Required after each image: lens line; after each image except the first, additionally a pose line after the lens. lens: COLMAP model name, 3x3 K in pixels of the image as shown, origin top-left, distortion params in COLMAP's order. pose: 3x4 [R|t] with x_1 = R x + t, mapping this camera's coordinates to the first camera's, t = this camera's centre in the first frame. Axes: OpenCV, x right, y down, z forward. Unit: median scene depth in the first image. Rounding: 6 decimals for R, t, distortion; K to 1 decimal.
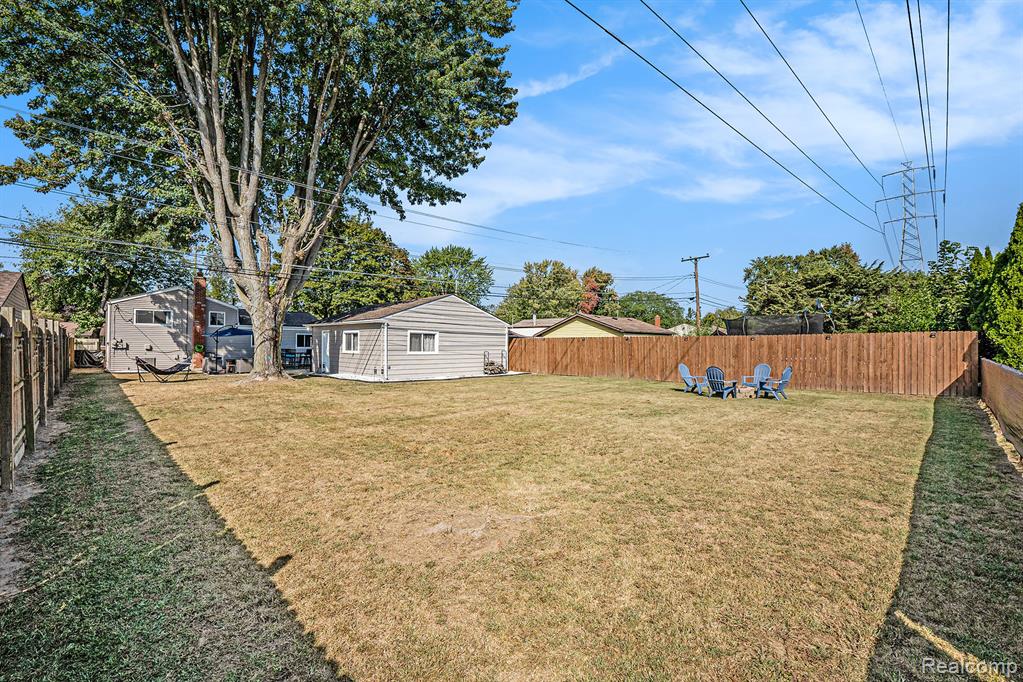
lens RADIAL K [[454.4, 0, 511.5], [0, 454.4, 341.0], [0, 0, 1]] dist [-0.044057, 0.000274]
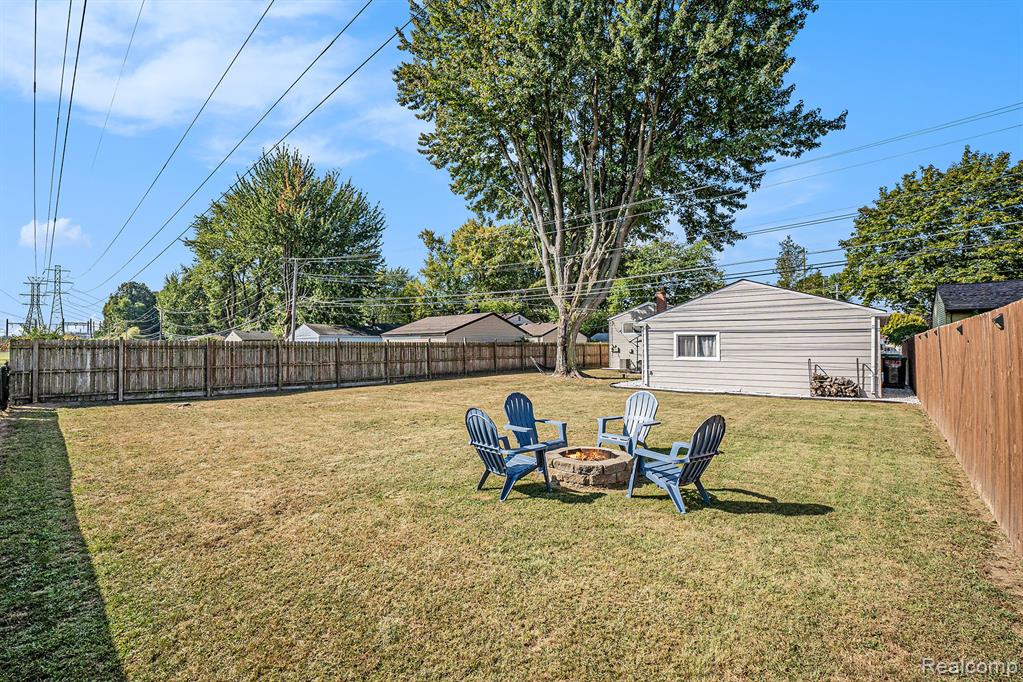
lens RADIAL K [[454.4, 0, 511.5], [0, 454.4, 341.0], [0, 0, 1]] dist [-0.044057, 0.000274]
pose [[0.082193, -0.017478, -0.996463, 0.586189], [0.014922, 0.999756, -0.016305, 0.002506], [0.996505, -0.013529, 0.082434, 0.583502]]
